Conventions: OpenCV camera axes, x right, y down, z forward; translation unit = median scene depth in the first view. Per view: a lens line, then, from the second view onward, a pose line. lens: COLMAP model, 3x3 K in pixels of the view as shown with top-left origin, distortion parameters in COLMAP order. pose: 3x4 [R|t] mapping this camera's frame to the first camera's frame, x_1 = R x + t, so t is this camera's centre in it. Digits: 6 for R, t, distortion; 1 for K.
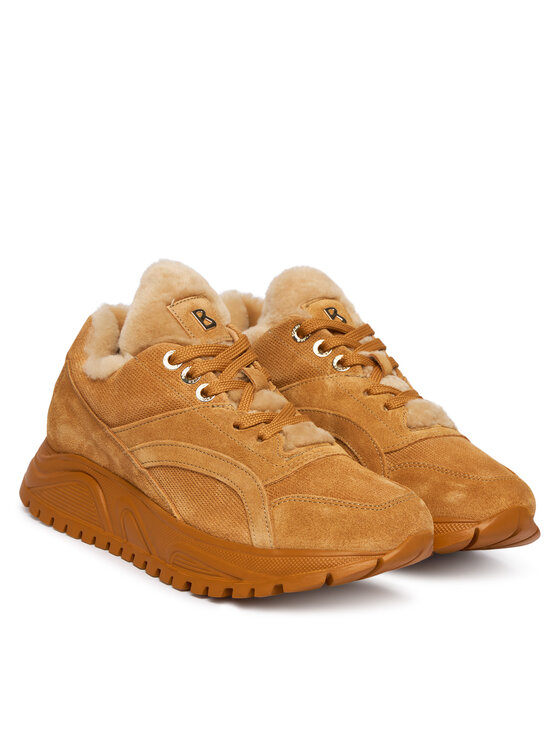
lens RADIAL K [[2204.6, 0, 280.0], [0, 2204.6, 373.0], [0, 0, 1]] dist [-0.549922, 0.132459]
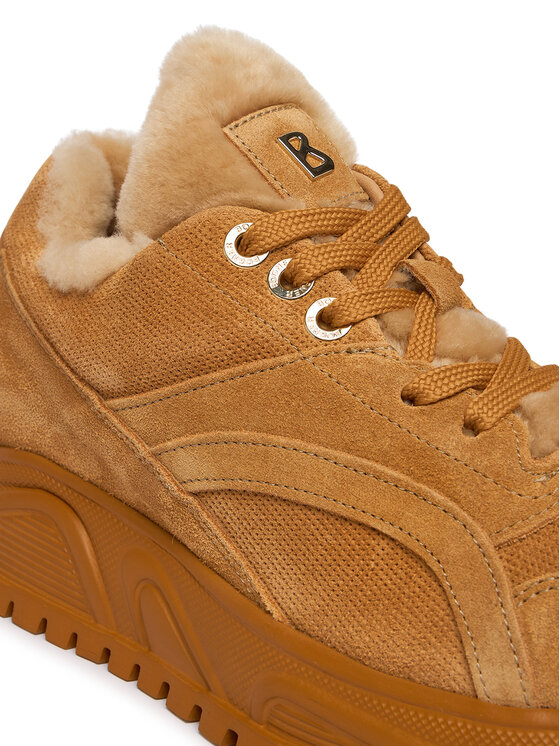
lens RADIAL K [[2336.9, 0, 280.0], [0, 2336.9, 403.9], [0, 0, 1]] dist [-1.283626, 33.204550]
pose [[0.999374, -0.022724, 0.027122, -0.055355], [0.020883, 0.997579, 0.066331, -0.004926], [-0.028564, -0.065723, 0.997429, 0.535381]]
